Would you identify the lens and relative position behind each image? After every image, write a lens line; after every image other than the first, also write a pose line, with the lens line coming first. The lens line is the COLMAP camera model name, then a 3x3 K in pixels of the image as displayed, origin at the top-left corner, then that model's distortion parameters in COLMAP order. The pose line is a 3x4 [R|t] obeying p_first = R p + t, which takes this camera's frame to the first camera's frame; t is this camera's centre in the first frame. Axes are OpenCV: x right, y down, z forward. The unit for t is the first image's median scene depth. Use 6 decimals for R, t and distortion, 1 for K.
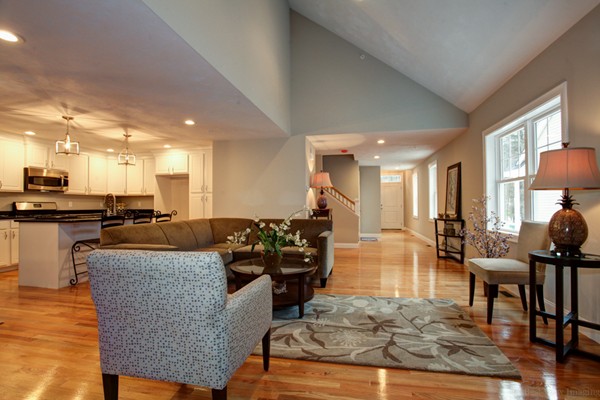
lens RADIAL K [[298.6, 0, 301.5], [0, 298.6, 201.7], [0, 0, 1]] dist [-0.066013, 0.030674]
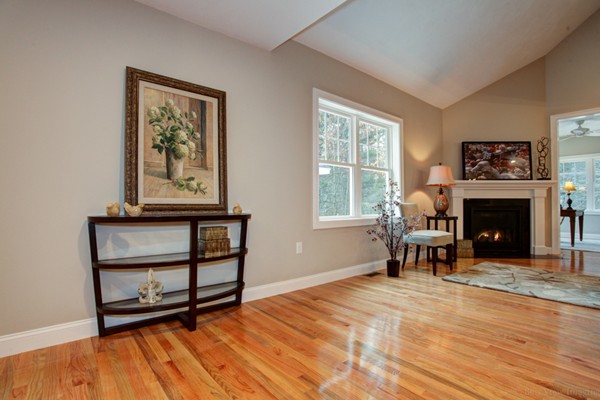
lens RADIAL K [[298.6, 0, 301.5], [0, 298.6, 201.7], [0, 0, 1]] dist [-0.066013, 0.030674]
pose [[-0.801931, 0.010930, 0.597316, 0.163880], [-0.000643, 0.999816, -0.019160, 0.044635], [-0.597416, -0.015749, -0.801777, 1.222979]]
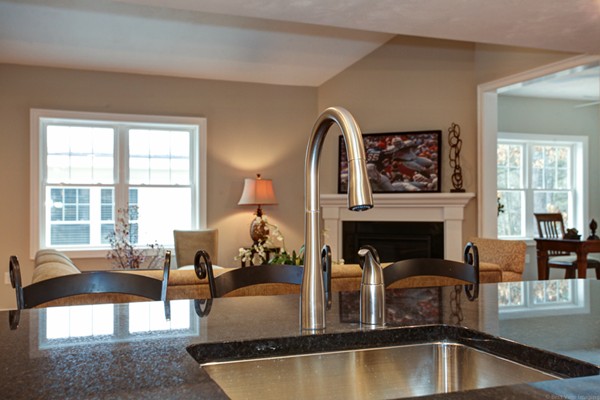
lens RADIAL K [[635.4, 0, 300.0], [0, 635.4, 200.0], [0, 0, 1]] dist [0.006503, 0.022864]
pose [[-0.553539, 0.020629, 0.832568, -0.738459], [-0.003350, 0.999630, -0.026996, 0.009413], [-0.832816, -0.017732, -0.553265, 0.986087]]
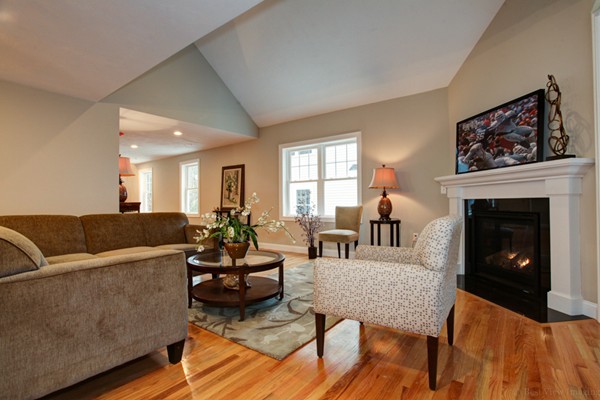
lens RADIAL K [[298.6, 0, 301.5], [0, 298.6, 201.7], [0, 0, 1]] dist [-0.066013, 0.030674]
pose [[0.407440, 0.008759, 0.913190, -0.457816], [-0.000730, 0.999957, -0.009266, 0.028852], [-0.913232, 0.003108, 0.407428, 0.250471]]
